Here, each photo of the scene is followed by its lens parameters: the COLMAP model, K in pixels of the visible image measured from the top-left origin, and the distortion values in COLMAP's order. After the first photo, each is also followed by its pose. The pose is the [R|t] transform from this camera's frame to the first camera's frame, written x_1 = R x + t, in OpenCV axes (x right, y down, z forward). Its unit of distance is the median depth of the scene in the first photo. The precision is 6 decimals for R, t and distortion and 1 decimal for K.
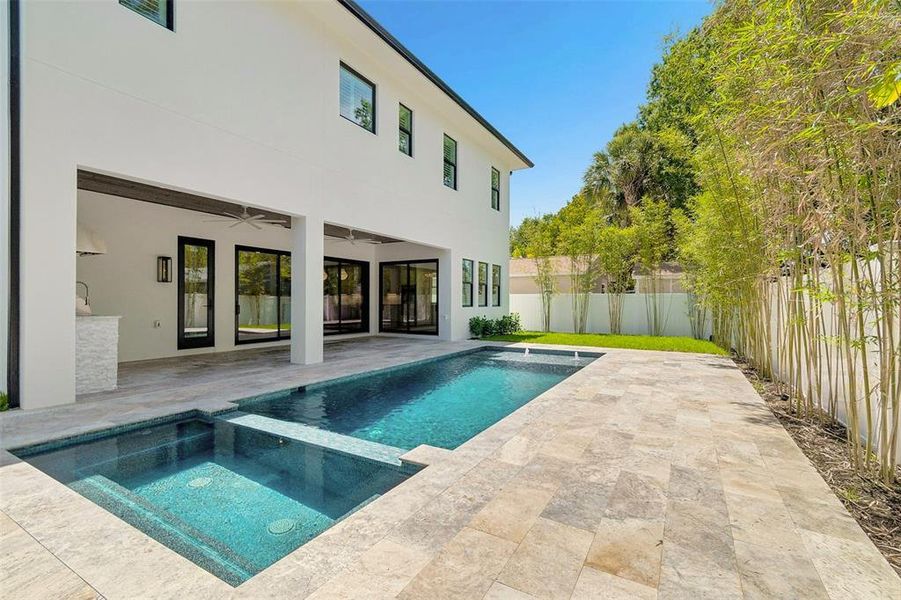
lens RADIAL K [[405.4, 0, 447.4], [0, 405.4, 310.3], [0, 0, 1]] dist [0.001154, -0.000013]
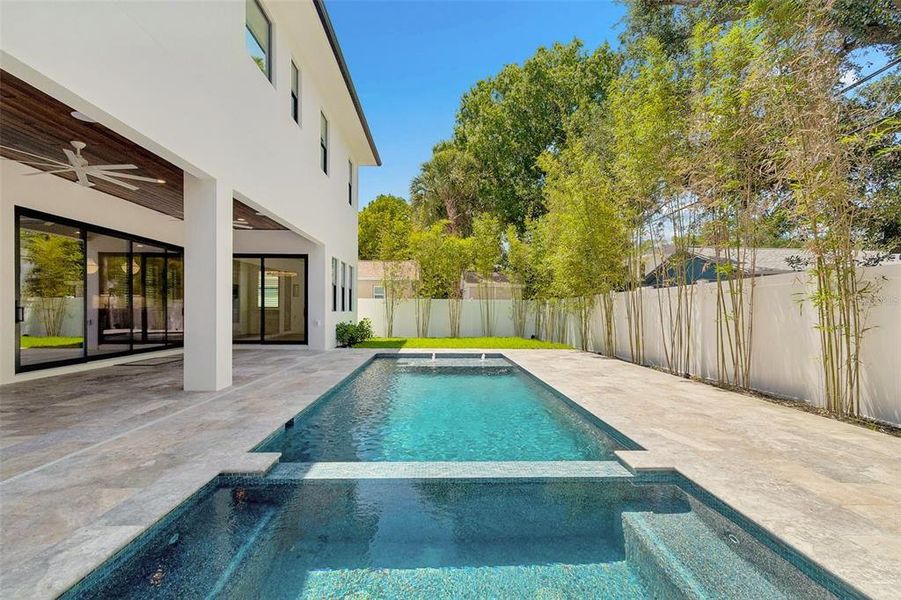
lens RADIAL K [[415.8, 0, 449.7], [0, 415.8, 314.5], [0, 0, 1]] dist [0.004192, 0.000174]
pose [[0.842444, -0.002306, 0.538778, -0.316811], [0.006295, 0.999965, -0.005563, 0.007332], [-0.538747, 0.008078, 0.842429, 0.140952]]
